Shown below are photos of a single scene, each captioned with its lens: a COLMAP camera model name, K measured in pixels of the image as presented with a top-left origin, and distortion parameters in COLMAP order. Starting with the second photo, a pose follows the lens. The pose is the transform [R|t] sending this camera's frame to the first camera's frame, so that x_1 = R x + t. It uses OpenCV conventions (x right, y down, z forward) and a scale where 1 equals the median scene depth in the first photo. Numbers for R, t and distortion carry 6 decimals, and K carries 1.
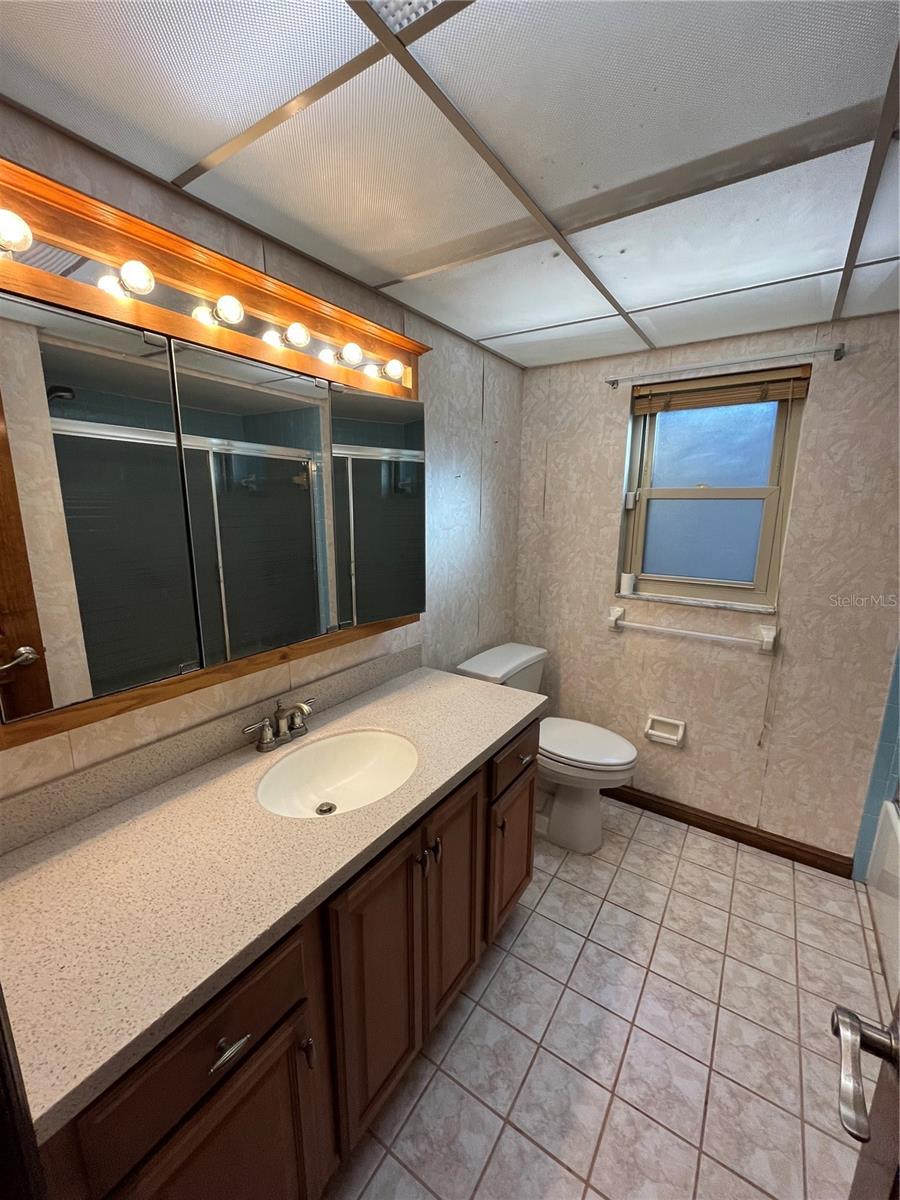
lens RADIAL K [[481.2, 0, 454.1], [0, 481.2, 602.9], [0, 0, 1]] dist [-0.002919, -0.000764]
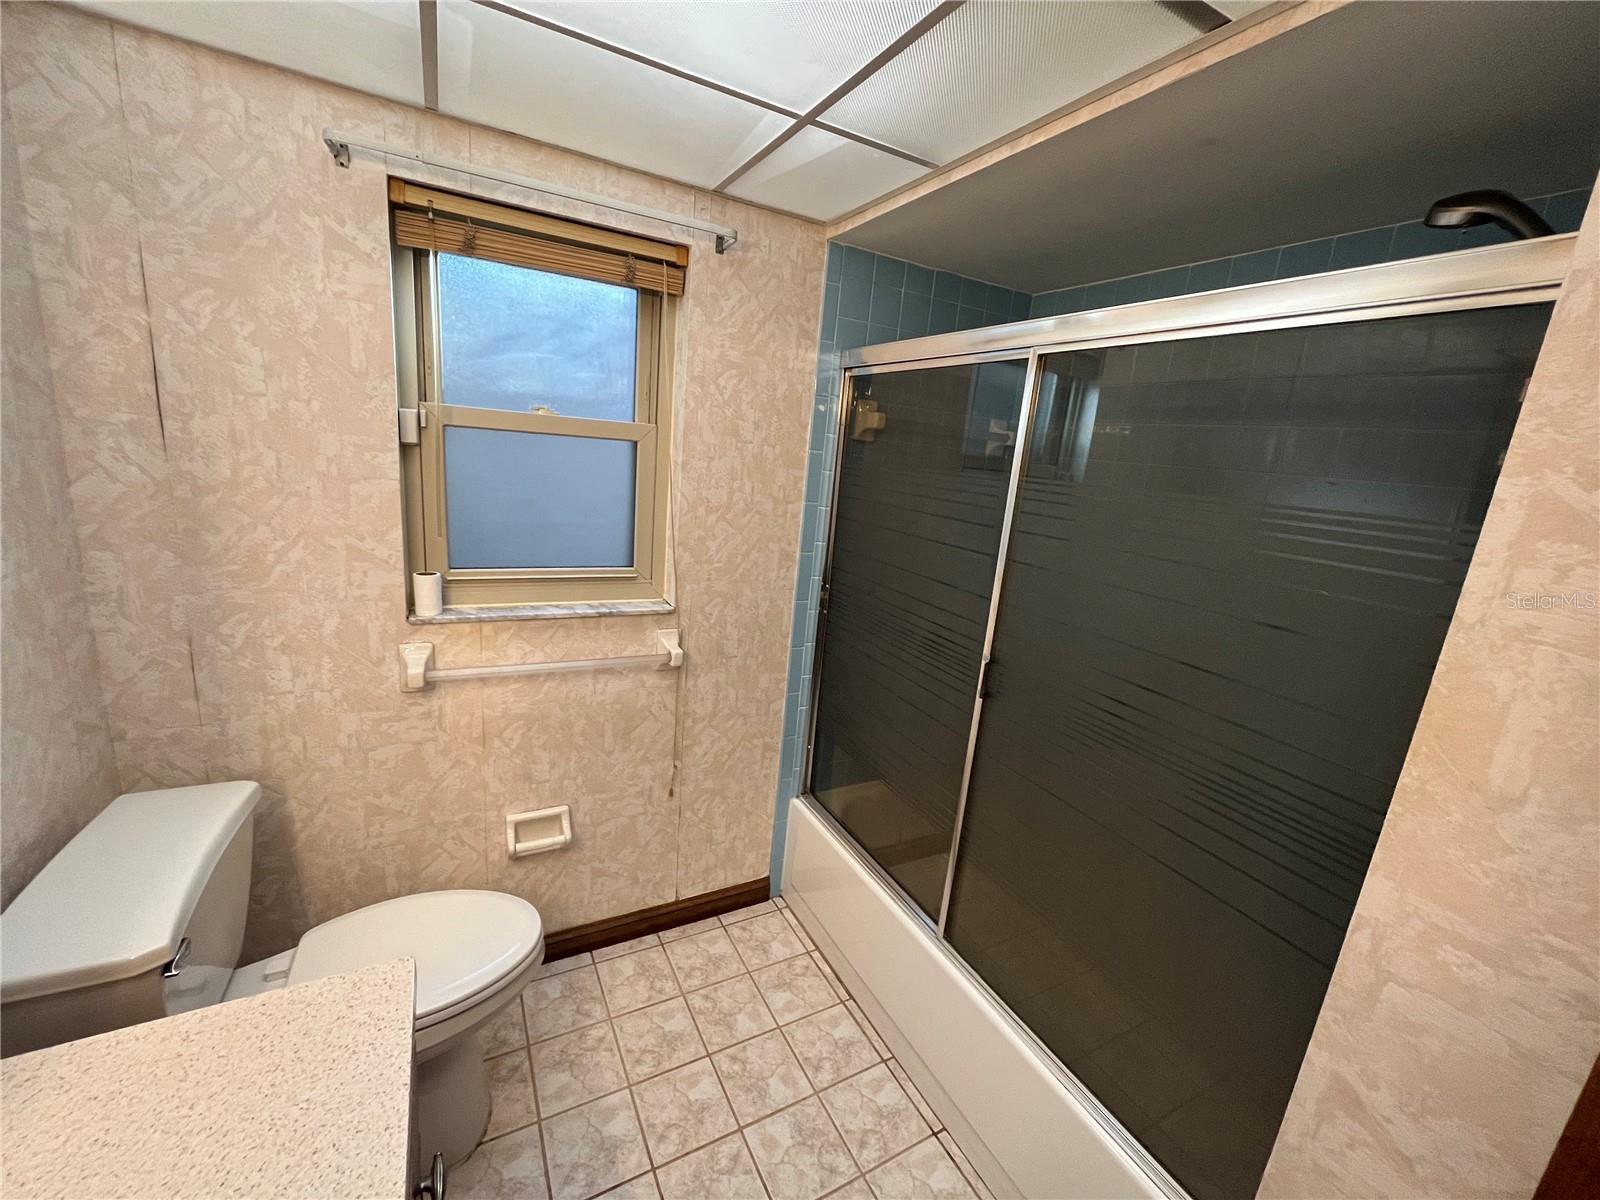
lens RADIAL K [[641.7, 0, 804.0], [0, 641.7, 597.1], [0, 0, 1]] dist [-0.002919, -0.000764]
pose [[0.462404, -0.168325, 0.870545, -0.045322], [0.093838, 0.985591, 0.140726, -0.100784], [-0.881690, 0.016618, 0.471537, 0.361708]]
